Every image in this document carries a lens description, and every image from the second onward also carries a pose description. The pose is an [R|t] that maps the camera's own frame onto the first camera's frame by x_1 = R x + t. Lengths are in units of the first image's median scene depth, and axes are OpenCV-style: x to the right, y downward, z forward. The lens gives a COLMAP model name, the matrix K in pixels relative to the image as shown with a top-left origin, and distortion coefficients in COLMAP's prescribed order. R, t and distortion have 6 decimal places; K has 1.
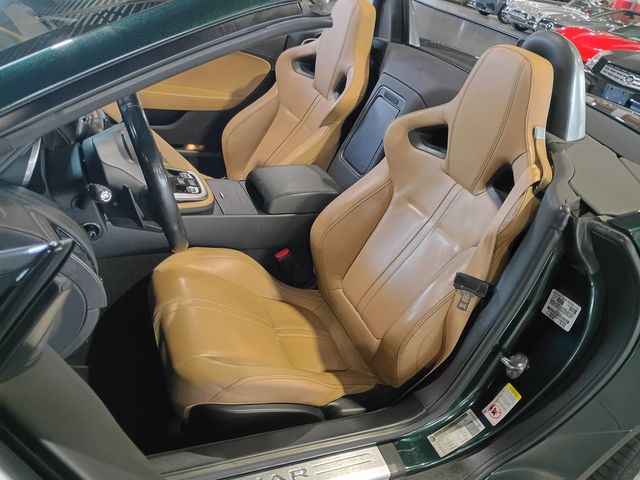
lens RADIAL K [[548.7, 0, 319.8], [0, 548.7, 230.5], [0, 0, 1]] dist [0.087893, -0.090486]
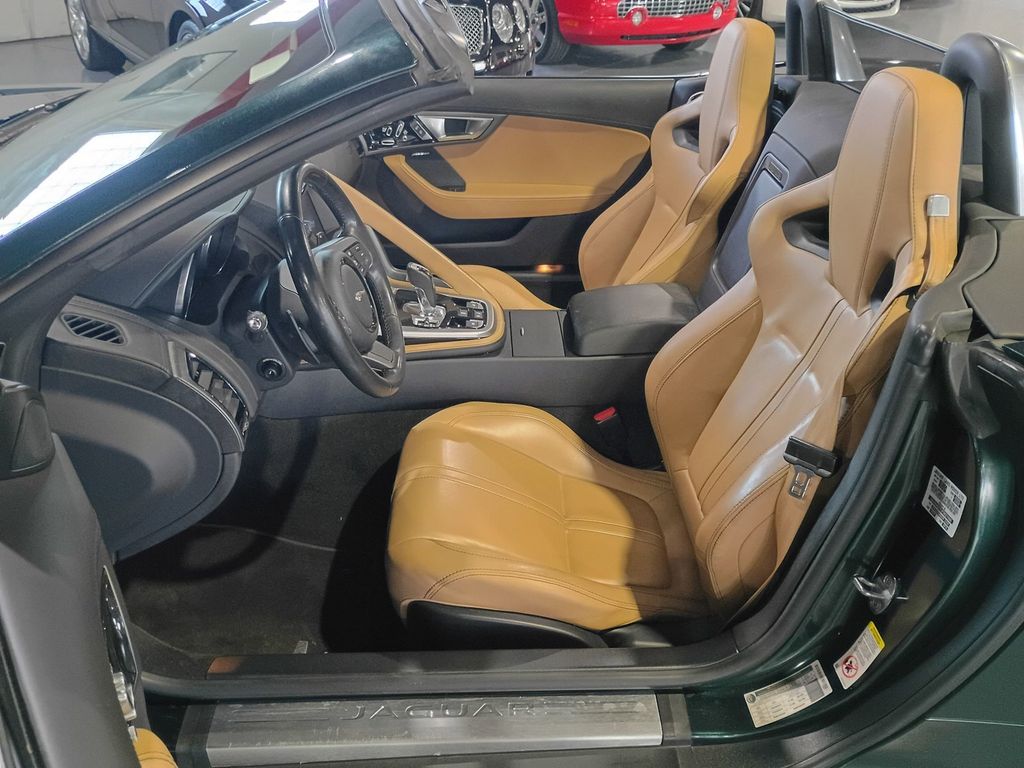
lens RADIAL K [[875.8, 0, 518.1], [0, 875.8, 381.0], [0, 0, 1]] dist [0.085108, -0.076658]
pose [[0.911168, -0.002917, -0.412025, 0.314941], [-0.008854, 0.999605, -0.026658, 0.034068], [0.411940, 0.027938, 0.910783, -0.037410]]
